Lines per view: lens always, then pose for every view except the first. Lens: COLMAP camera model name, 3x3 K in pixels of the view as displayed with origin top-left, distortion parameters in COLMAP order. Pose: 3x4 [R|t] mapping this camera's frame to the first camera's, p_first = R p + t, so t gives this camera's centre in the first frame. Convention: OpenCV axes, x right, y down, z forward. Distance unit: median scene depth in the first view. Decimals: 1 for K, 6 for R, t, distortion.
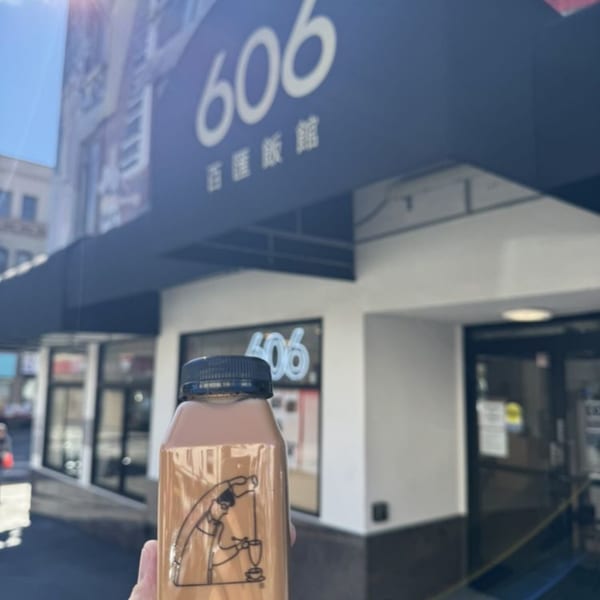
lens RADIAL K [[629.2, 0, 300.1], [0, 629.2, 308.8], [0, 0, 1]] dist [0.068280, -0.137646]
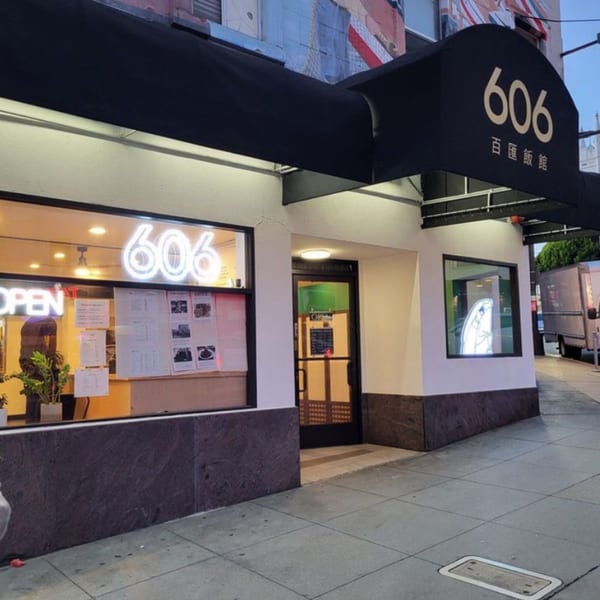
lens RADIAL K [[629.2, 0, 300.1], [0, 629.2, 308.8], [0, 0, 1]] dist [0.068280, -0.137646]
pose [[-0.016245, 0.060482, 0.998037, -1.635476], [-0.108048, 0.992217, -0.061888, 0.330171], [-0.994013, -0.108842, -0.009584, 1.440941]]
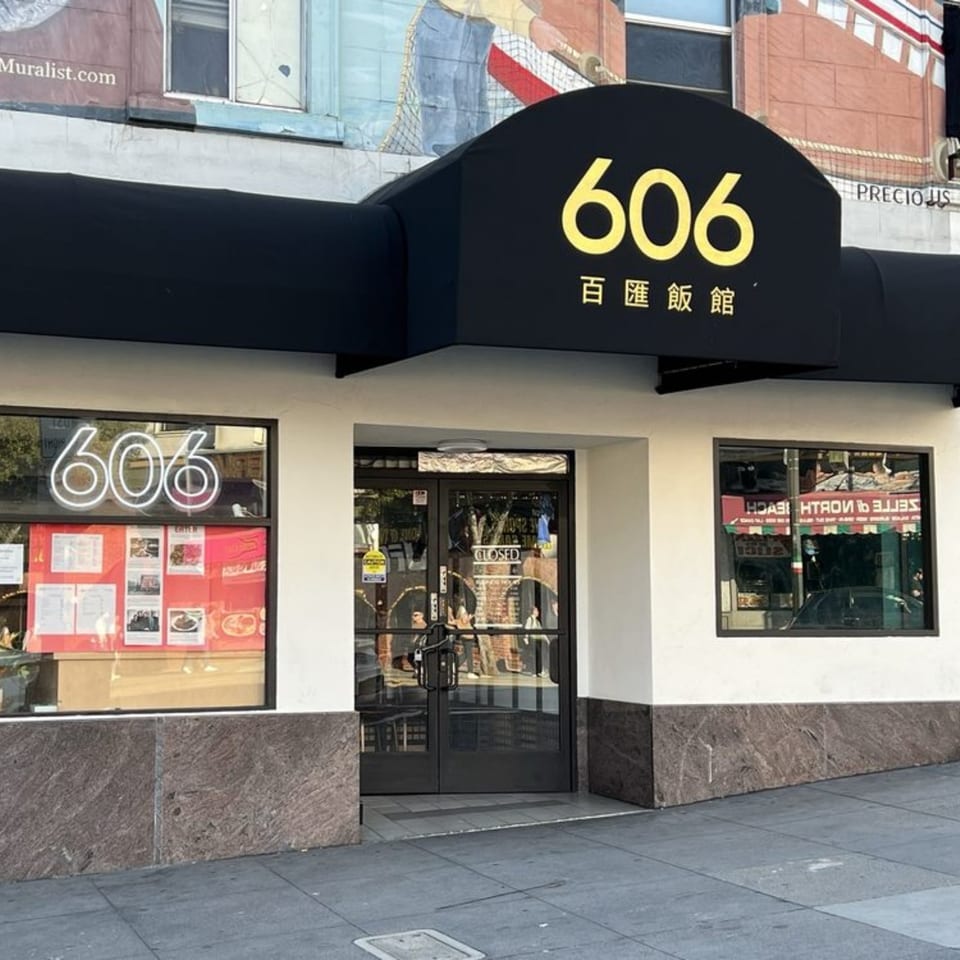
lens RADIAL K [[1567.0, 0, 480.0], [0, 1567.0, 480.0], [0, 0, 1]] dist [0.202887, -0.672494]
pose [[0.280544, 0.069268, 0.957338, -2.388295], [-0.118698, 0.992240, -0.037010, 0.176843], [-0.952474, -0.103251, 0.286589, 0.460743]]
